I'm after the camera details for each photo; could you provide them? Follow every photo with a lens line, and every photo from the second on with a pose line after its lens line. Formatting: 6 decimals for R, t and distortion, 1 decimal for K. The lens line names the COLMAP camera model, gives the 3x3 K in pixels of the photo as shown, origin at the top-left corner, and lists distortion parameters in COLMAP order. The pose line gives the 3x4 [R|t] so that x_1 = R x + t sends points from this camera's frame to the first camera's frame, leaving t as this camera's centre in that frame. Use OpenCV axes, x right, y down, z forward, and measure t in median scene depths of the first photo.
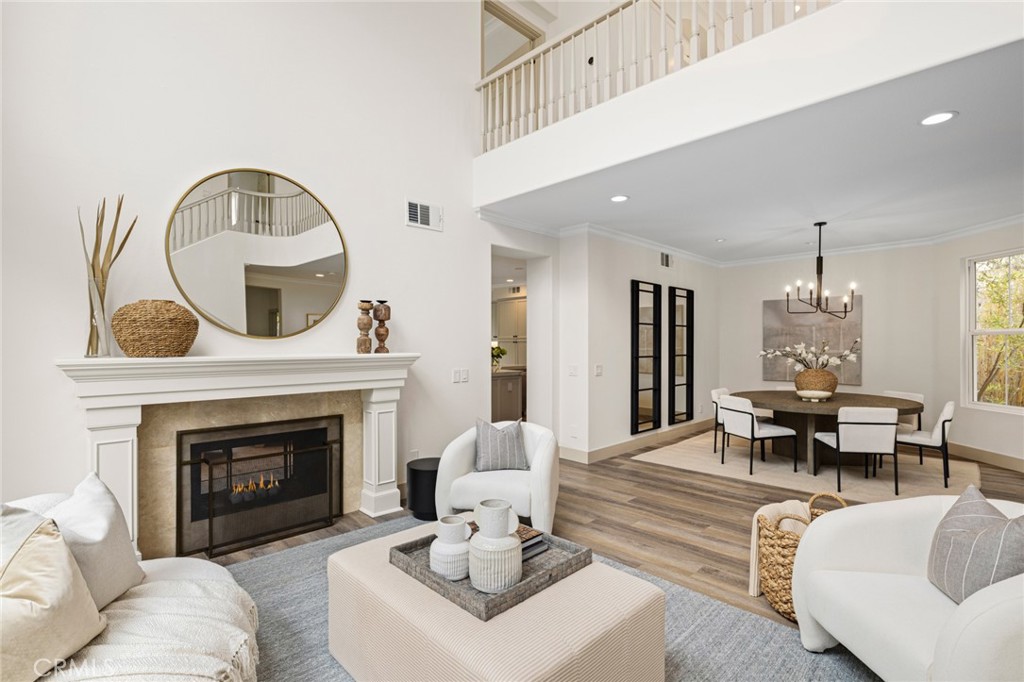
lens RADIAL K [[480.5, 0, 508.9], [0, 480.5, 348.0], [0, 0, 1]] dist [-0.002431, -0.000135]
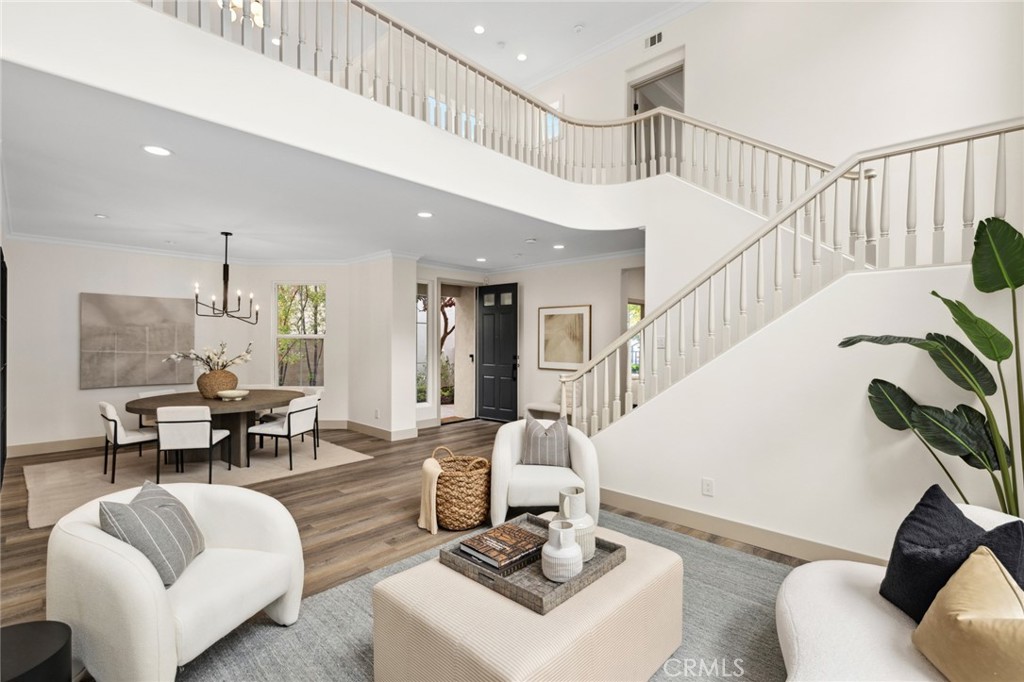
lens RADIAL K [[462.2, 0, 508.2], [0, 462.2, 340.9], [0, 0, 1]] dist [0.002354, 0.000150]
pose [[-0.062950, 0.011099, 0.997955, -0.413622], [0.000043, 0.999938, -0.011118, -0.008701], [-0.998017, -0.000657, -0.062947, 0.439890]]
